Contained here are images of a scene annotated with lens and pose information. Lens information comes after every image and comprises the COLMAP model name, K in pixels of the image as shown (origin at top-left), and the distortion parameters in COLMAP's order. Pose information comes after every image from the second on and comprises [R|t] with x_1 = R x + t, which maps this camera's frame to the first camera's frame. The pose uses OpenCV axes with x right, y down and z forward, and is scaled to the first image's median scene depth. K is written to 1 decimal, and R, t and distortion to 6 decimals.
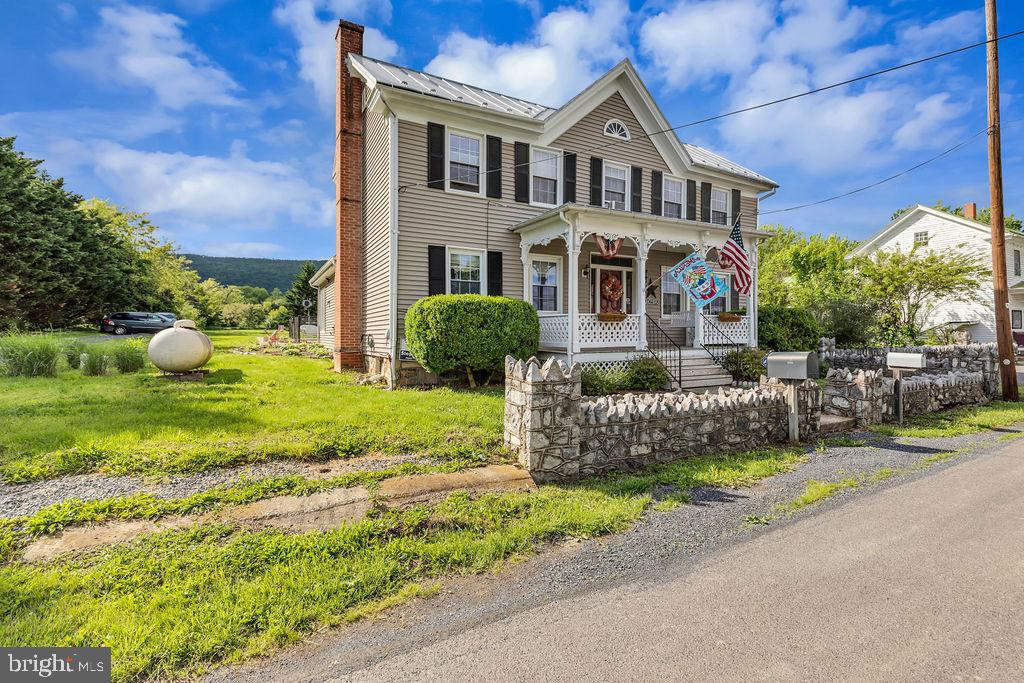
lens RADIAL K [[480.2, 0, 512.2], [0, 480.2, 336.6], [0, 0, 1]] dist [0.005732, 0.000950]
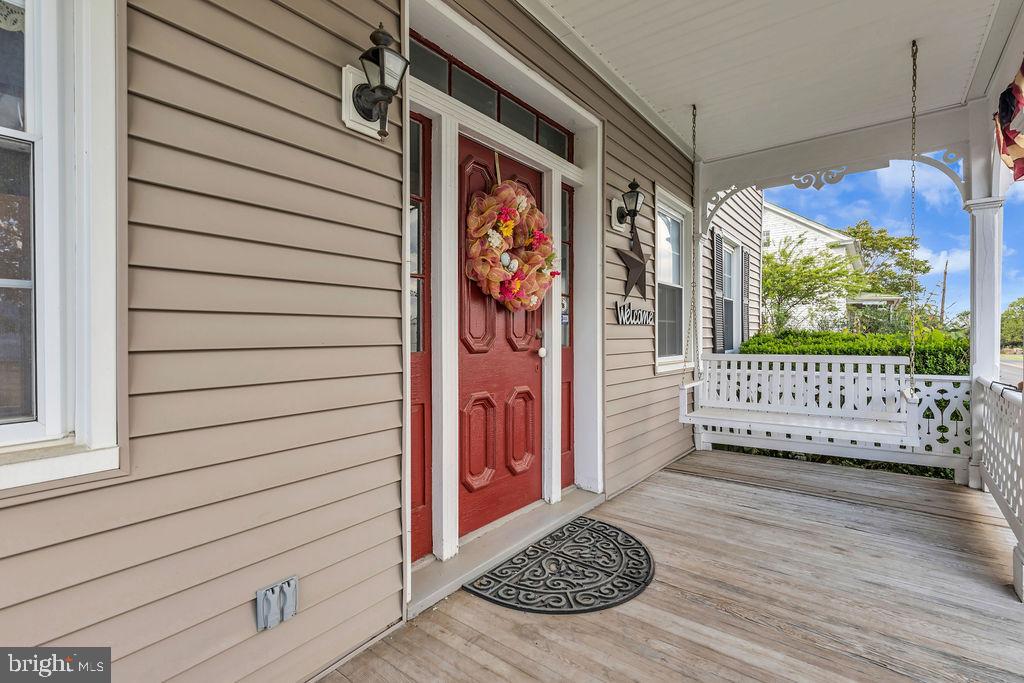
lens RADIAL K [[480.2, 0, 508.8], [0, 480.2, 337.2], [0, 0, 1]] dist [0.005732, 0.000950]
pose [[0.911041, -0.004423, 0.412293, 0.127441], [0.001272, 0.999968, 0.007917, -0.065765], [-0.412315, -0.006688, 0.911017, 0.831071]]
